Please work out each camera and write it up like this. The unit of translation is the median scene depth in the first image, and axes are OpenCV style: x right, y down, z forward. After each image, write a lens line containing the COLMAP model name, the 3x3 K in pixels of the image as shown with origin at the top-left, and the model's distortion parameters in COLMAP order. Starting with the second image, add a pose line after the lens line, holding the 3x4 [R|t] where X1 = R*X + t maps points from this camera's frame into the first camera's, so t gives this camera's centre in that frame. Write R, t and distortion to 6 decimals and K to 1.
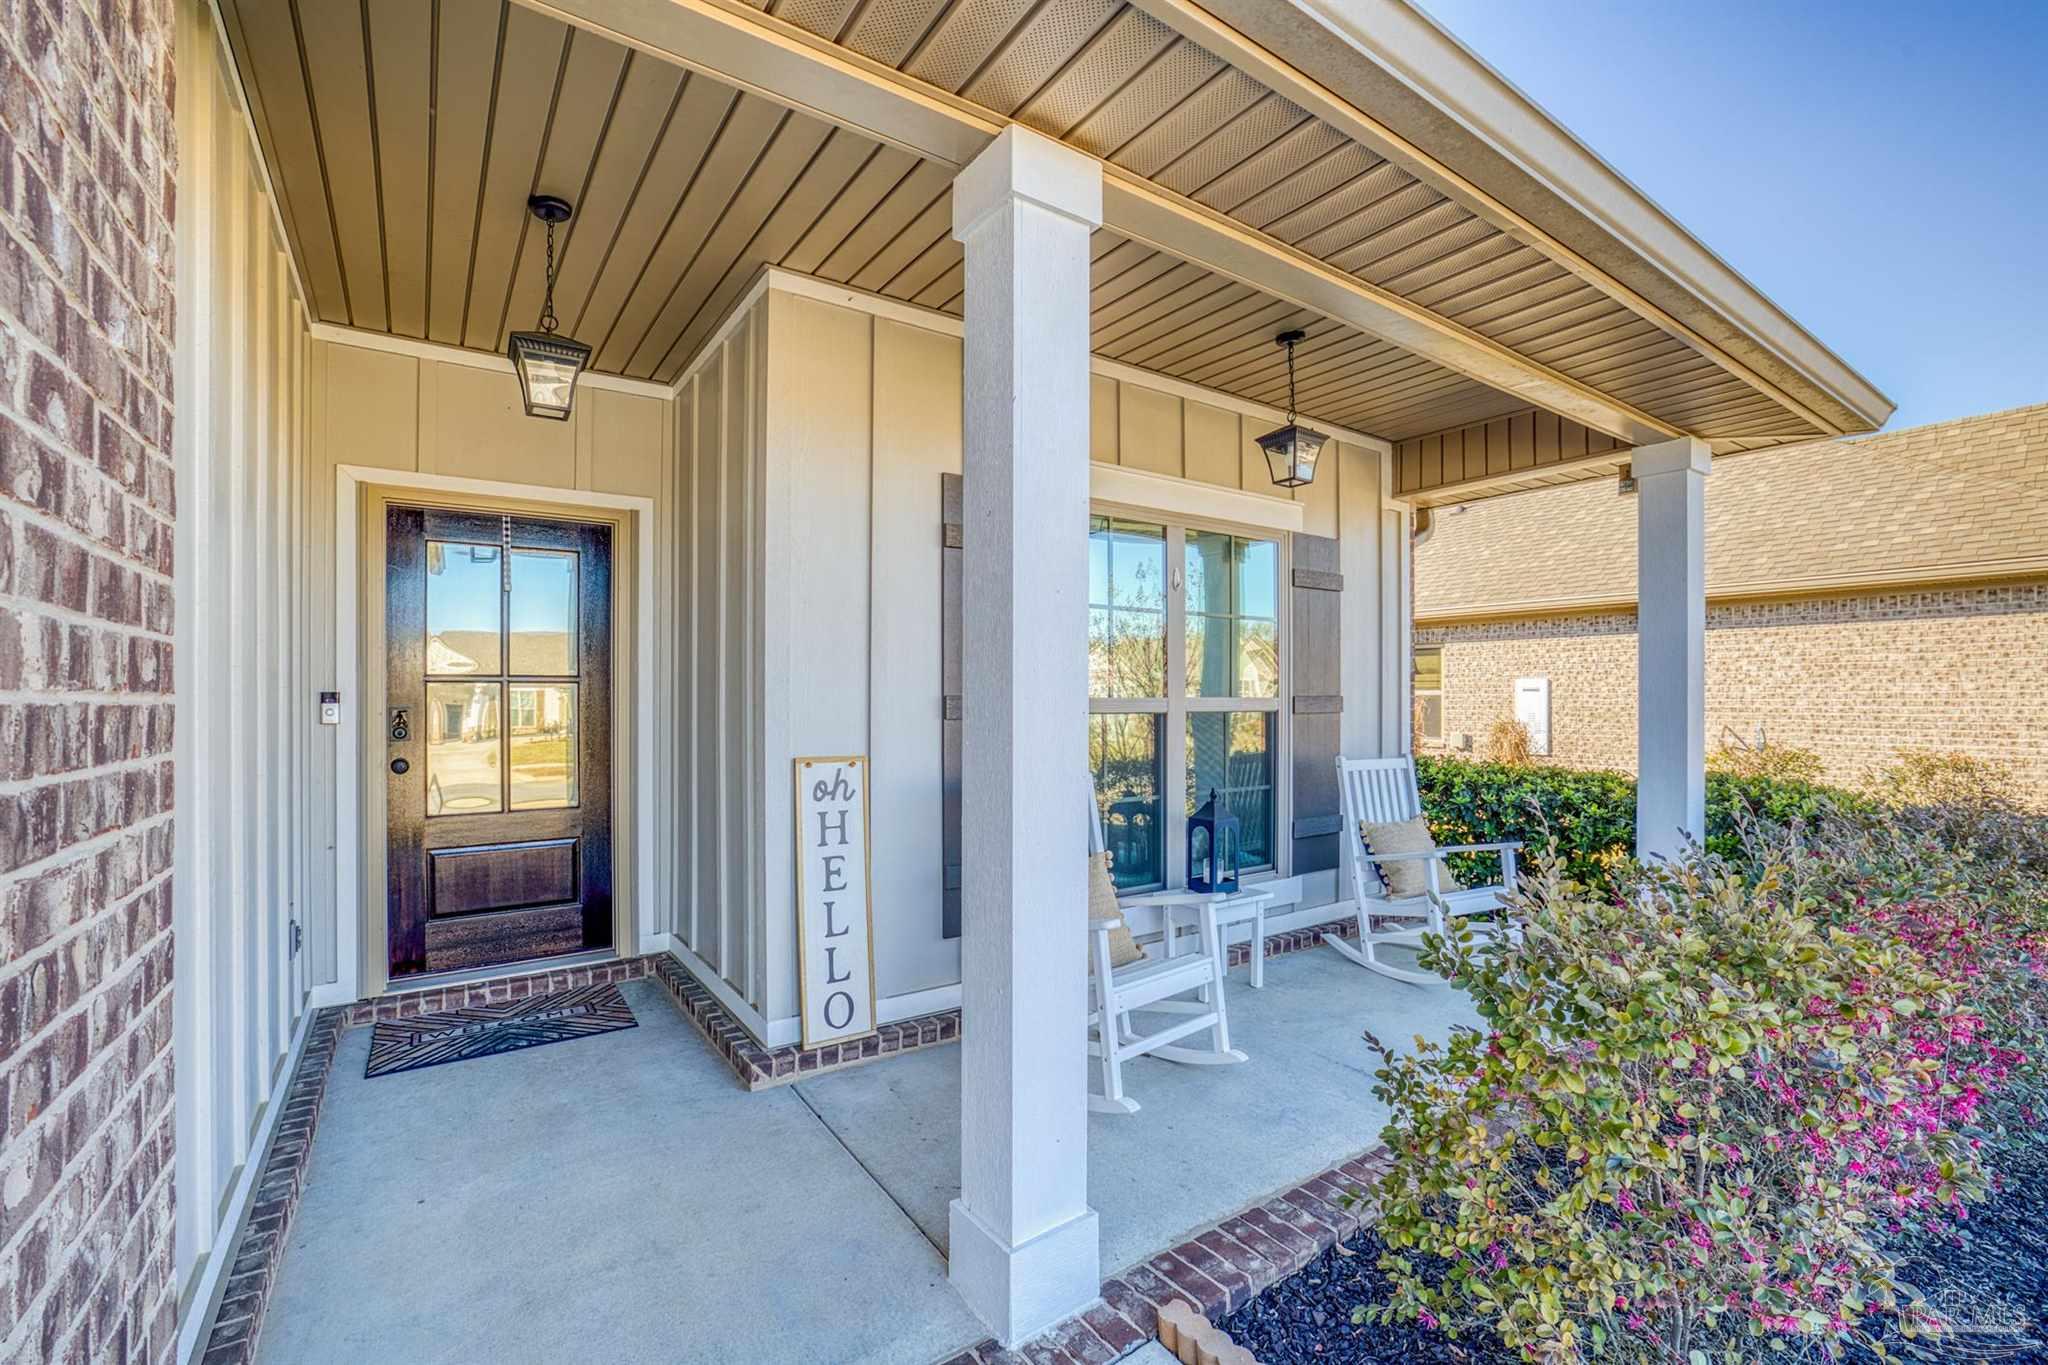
lens RADIAL K [[881.7, 0, 1023.4], [0, 881.7, 693.2], [0, 0, 1]] dist [-0.043471, 0.015254]
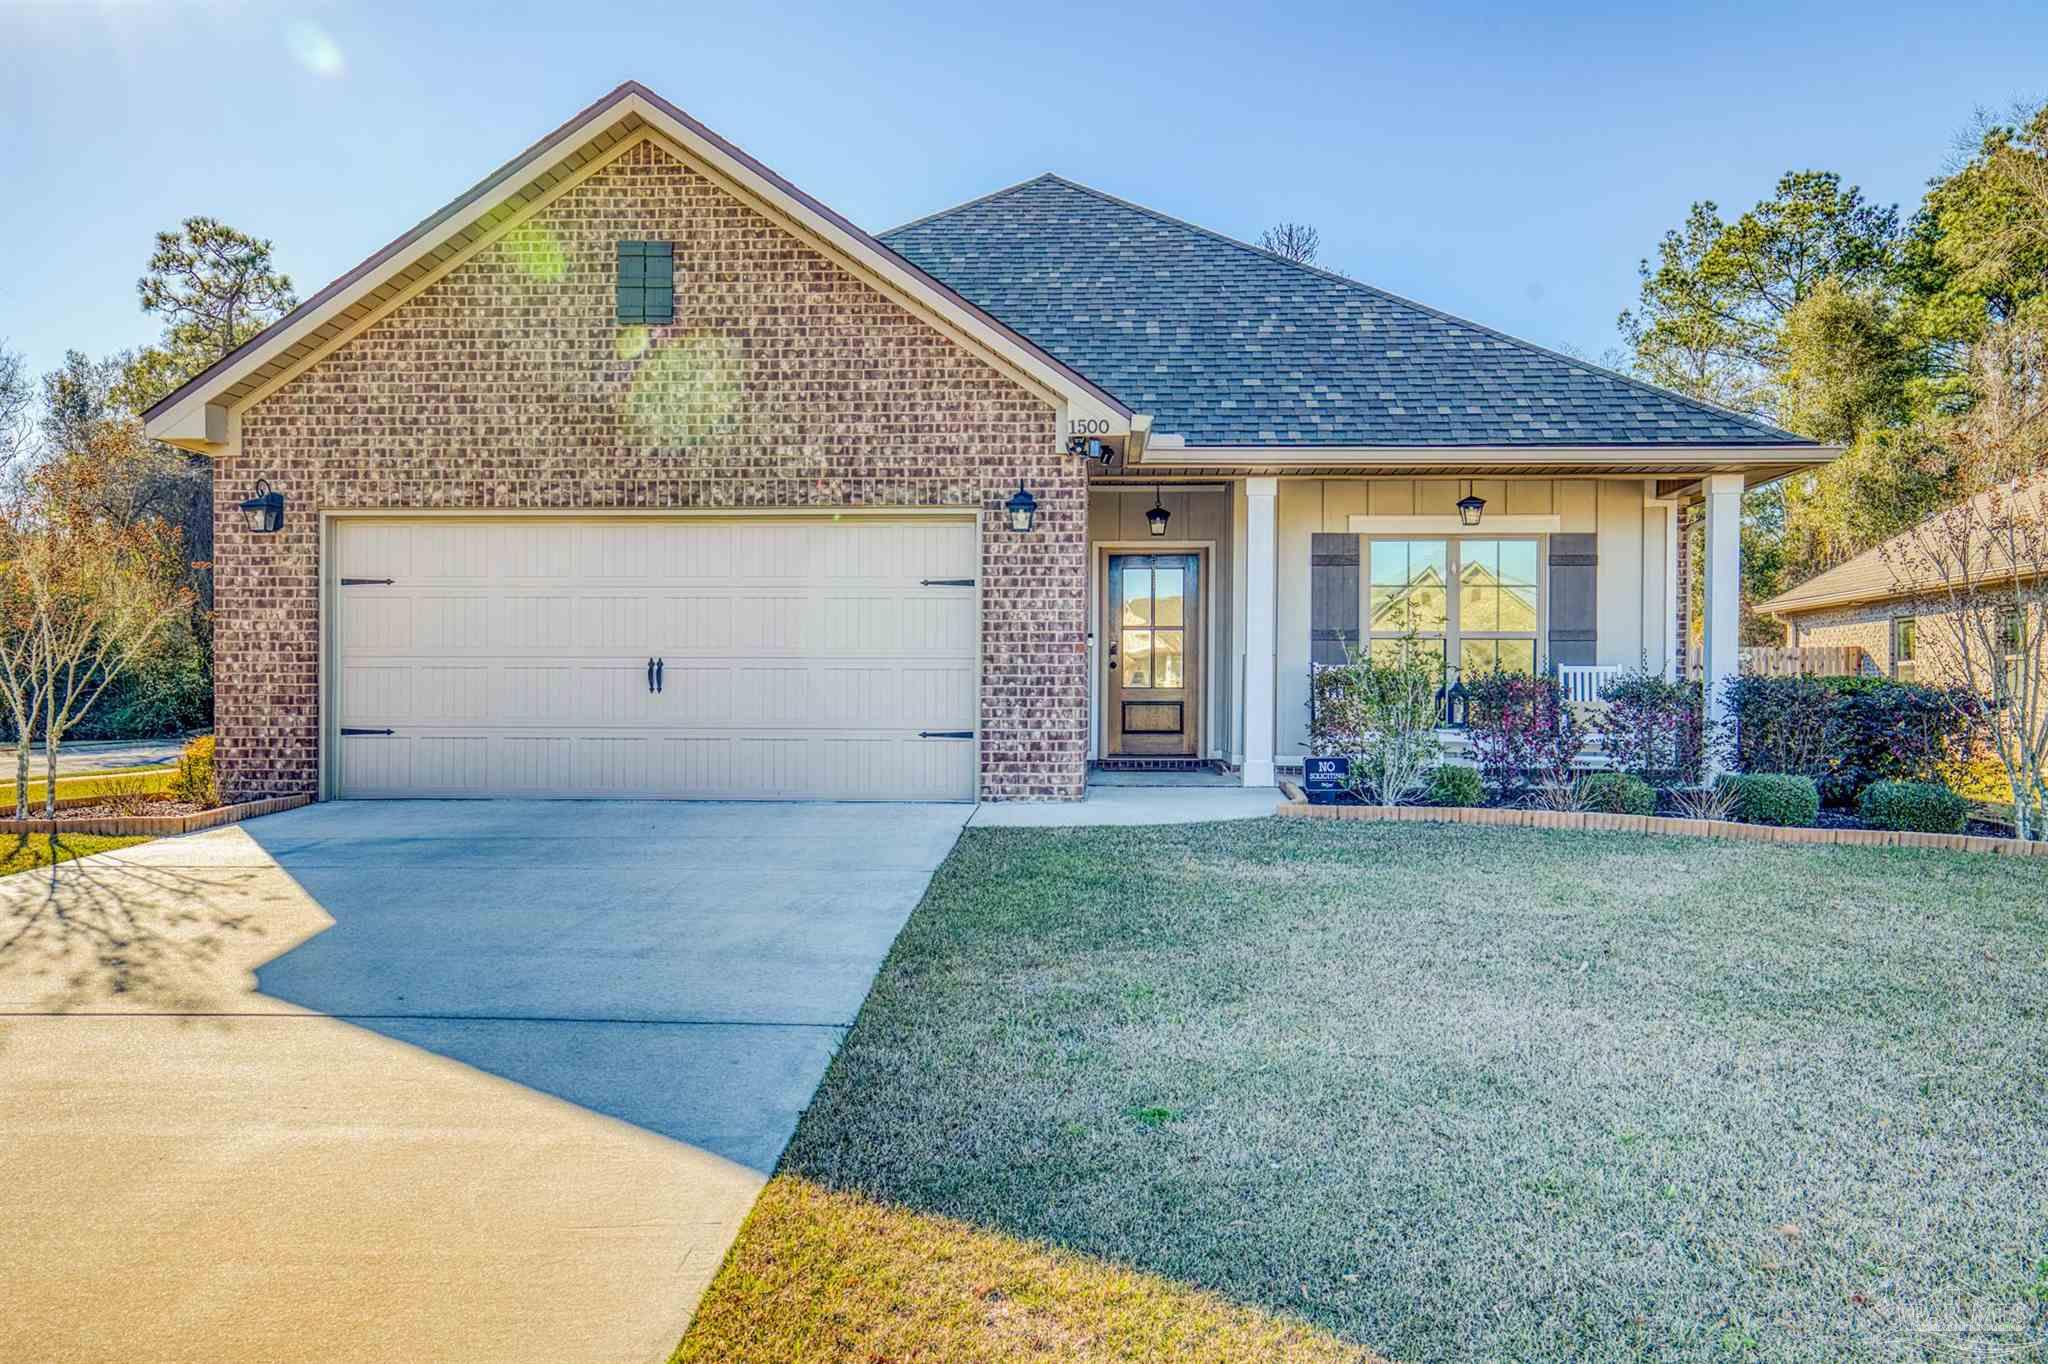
lens RADIAL K [[1692.2, 0, 1027.3], [0, 1692.2, 688.6], [0, 0, 1]] dist [0.028542, 0.052643]
pose [[0.790778, 0.000774, -0.612103, 1.513276], [-0.001589, 0.999998, -0.000788, 0.119873], [0.612101, 0.001596, 0.790778, -2.203318]]
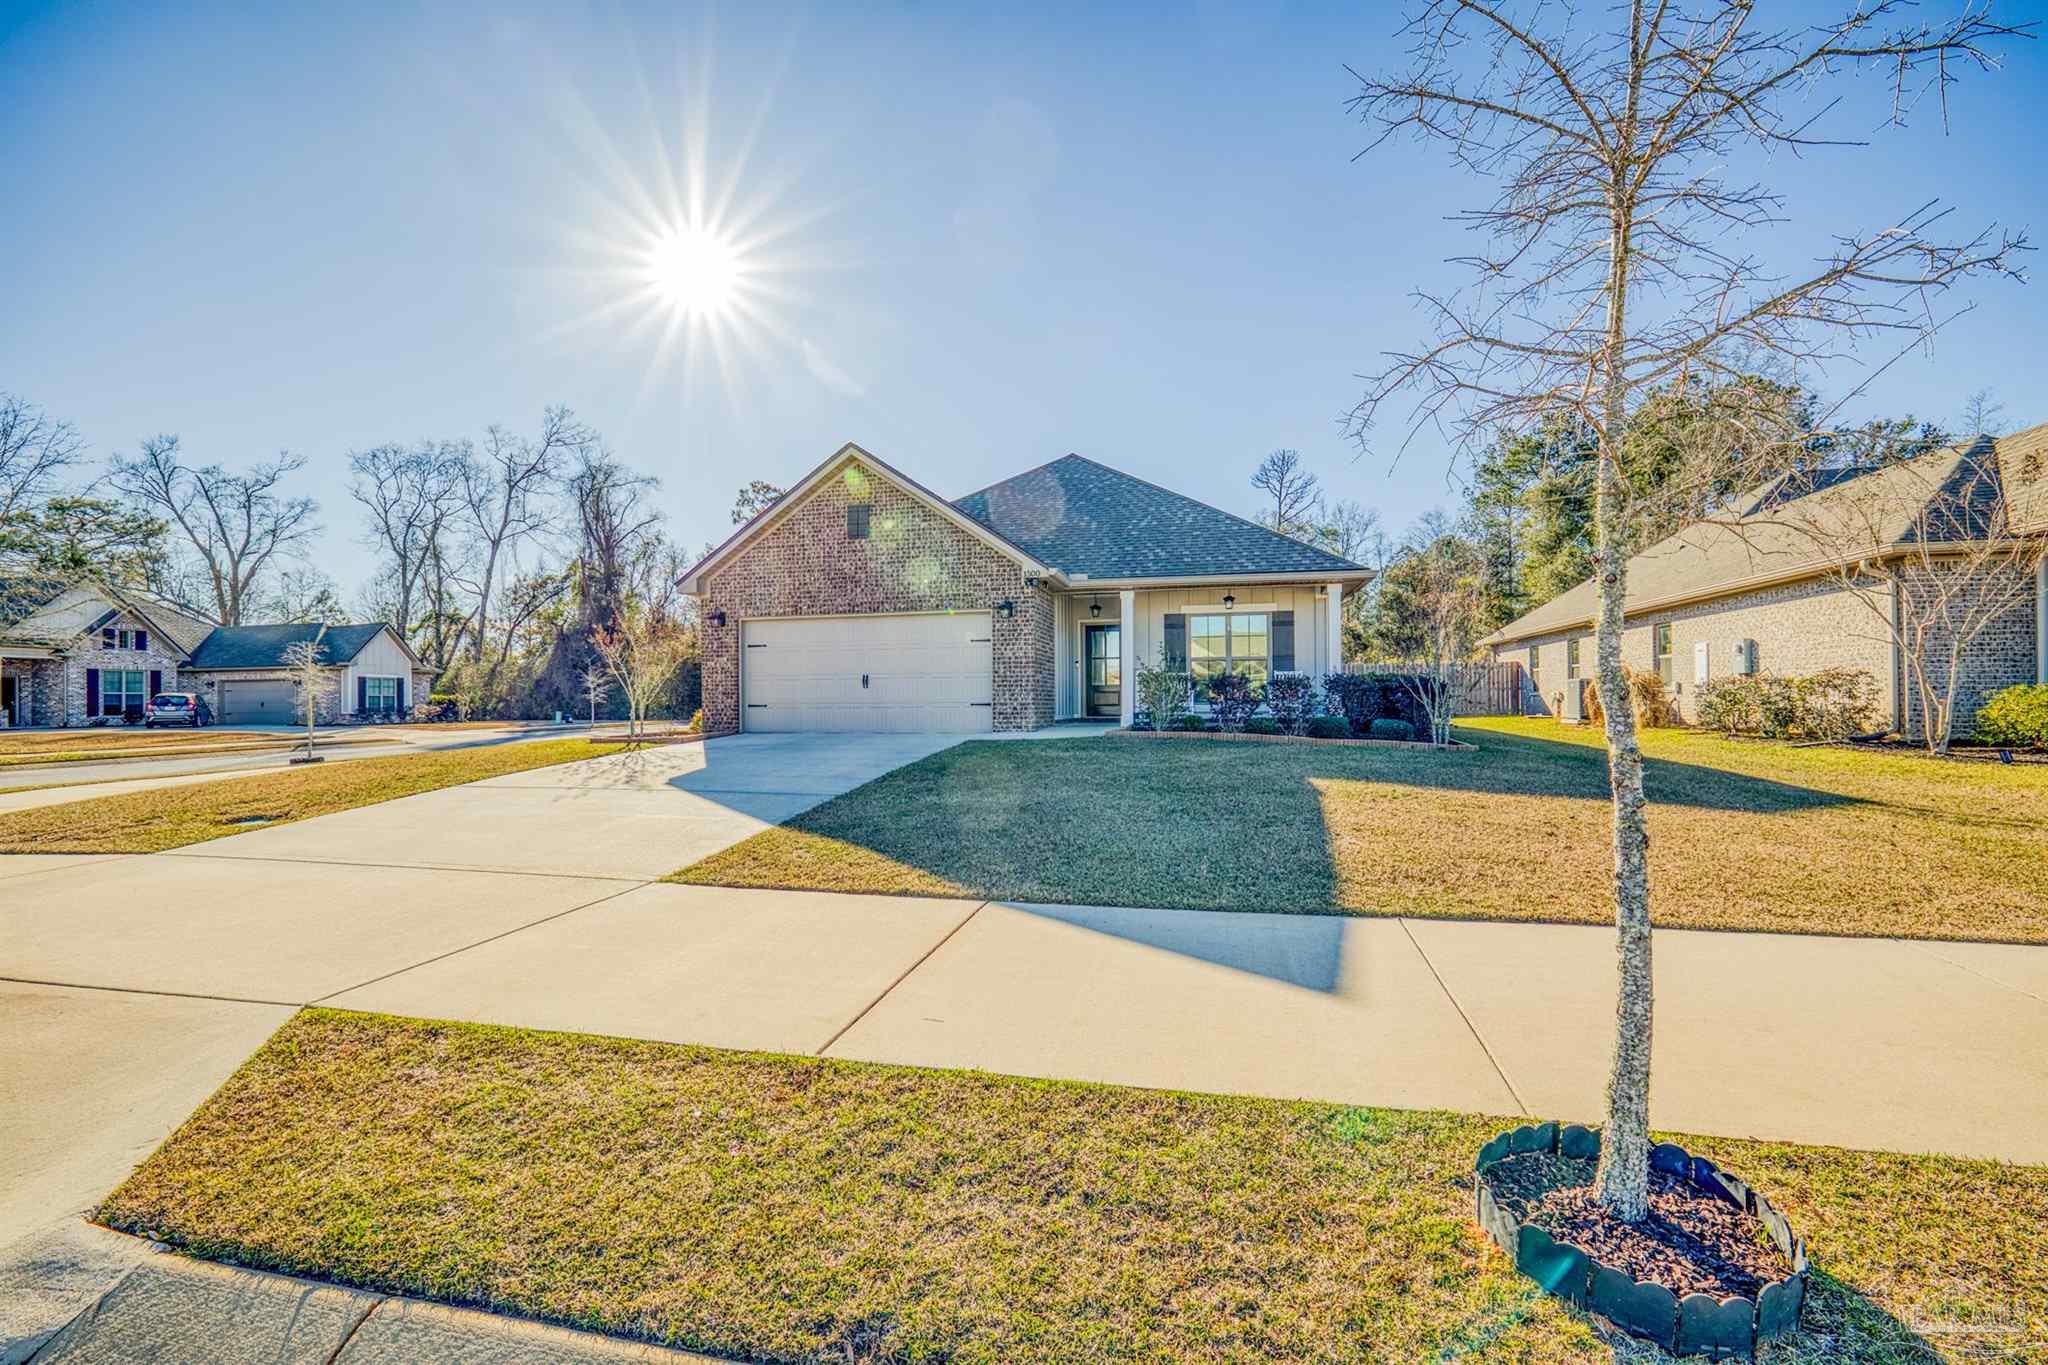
lens RADIAL K [[881.7, 0, 1025.2], [0, 881.7, 691.3], [0, 0, 1]] dist [-0.043471, 0.015254]
pose [[0.672854, -0.011413, -0.739687, 2.348628], [0.011625, 0.999921, -0.004853, 0.160630], [0.739684, -0.005333, 0.672934, -2.275587]]
